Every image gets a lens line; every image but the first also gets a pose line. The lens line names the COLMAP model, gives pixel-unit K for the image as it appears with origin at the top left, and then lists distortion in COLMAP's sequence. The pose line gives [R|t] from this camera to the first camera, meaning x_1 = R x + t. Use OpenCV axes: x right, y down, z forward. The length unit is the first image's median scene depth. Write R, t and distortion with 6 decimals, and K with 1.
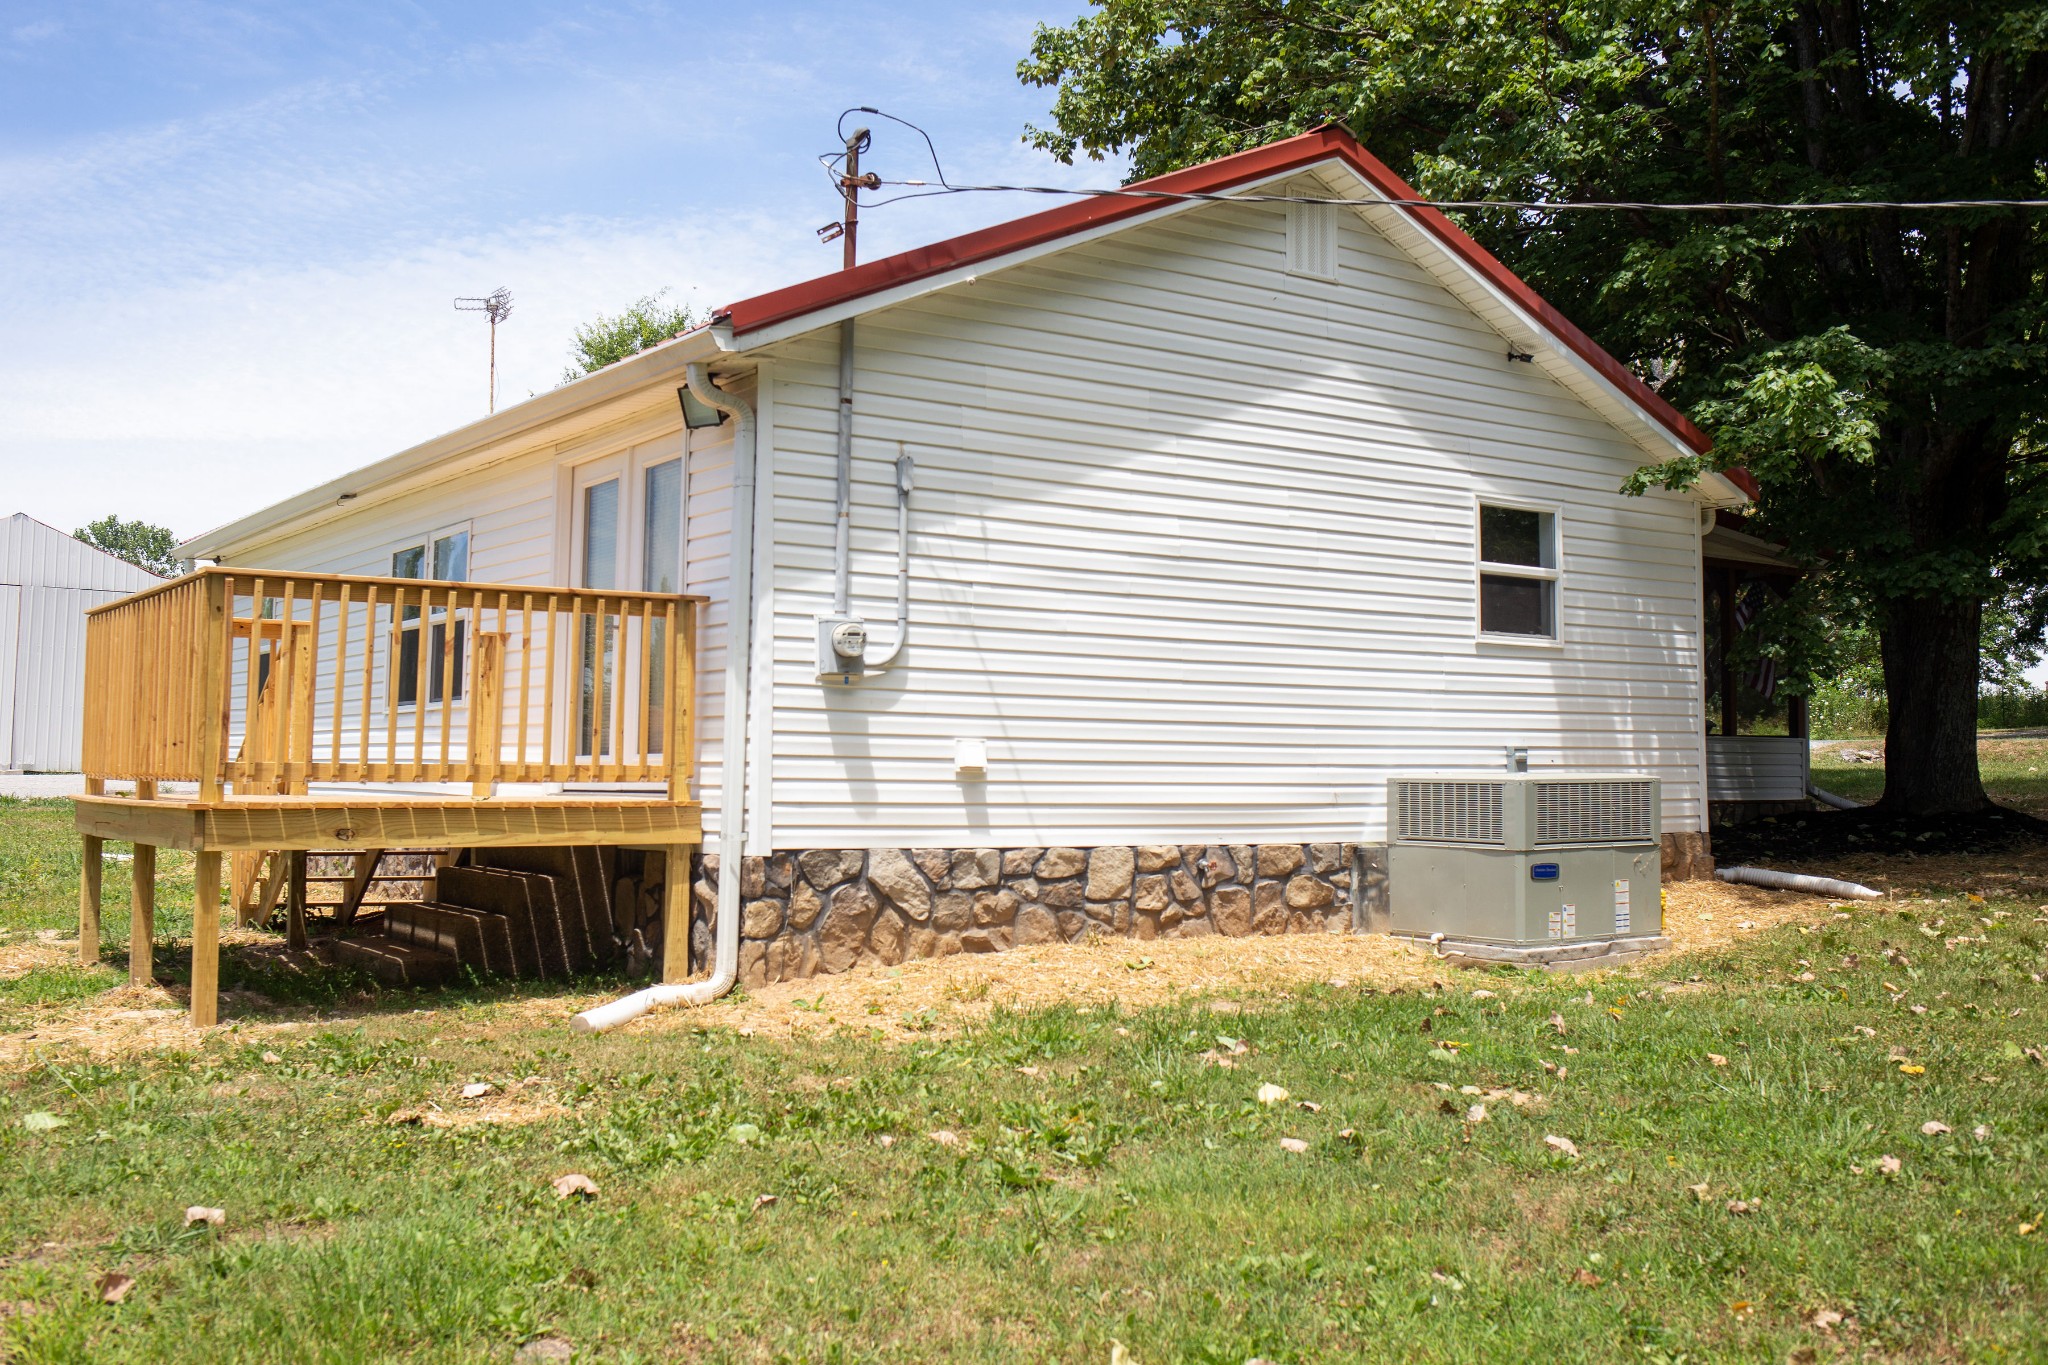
lens RADIAL K [[2010.7, 0, 1035.6], [0, 2010.7, 669.5], [0, 0, 1]] dist [-0.068461, 0.077073]
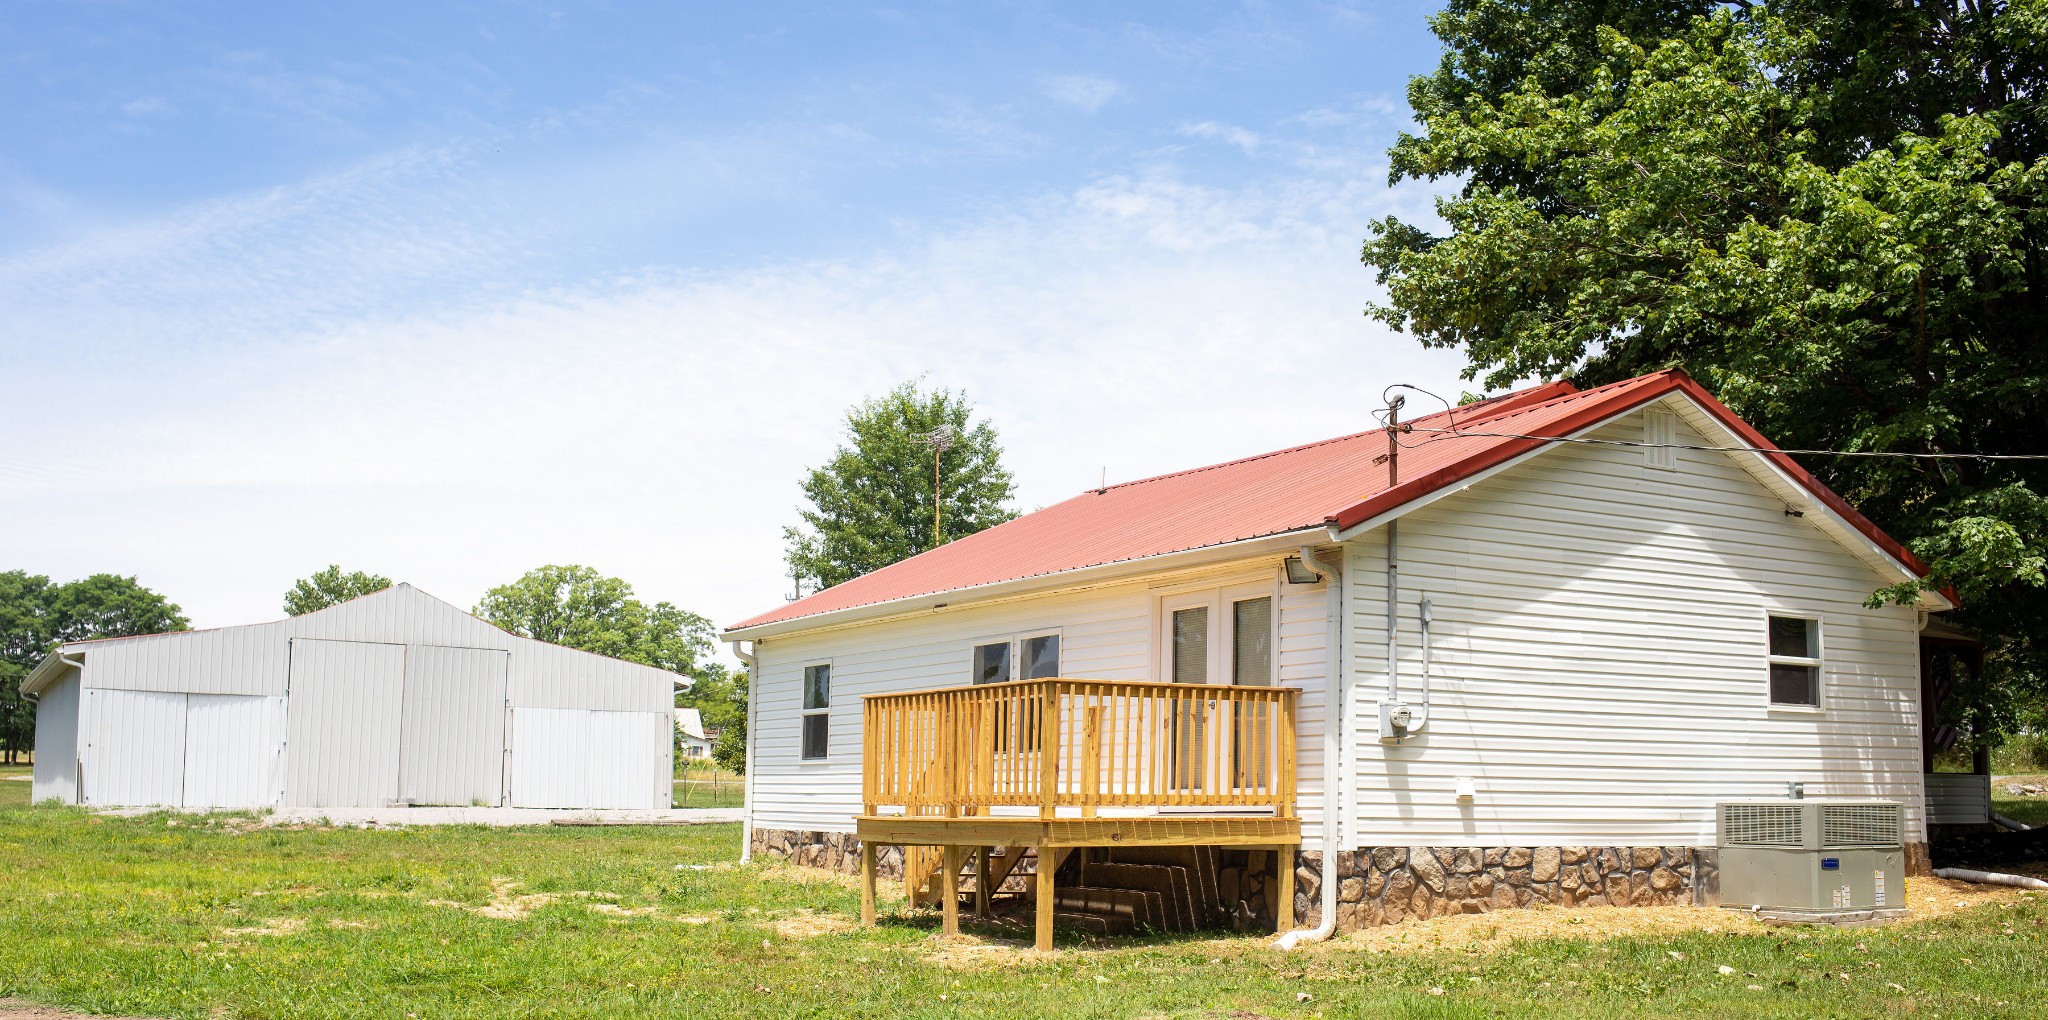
lens RADIAL K [[1999.4, 0, 1106.0], [0, 1999.4, 650.1], [0, 0, 1]] dist [-0.005787, 0.012150]
pose [[0.999430, -0.004916, -0.033398, -0.244310], [0.003981, 0.999600, -0.027984, -0.021222], [0.033522, 0.027836, 0.999050, -0.542750]]
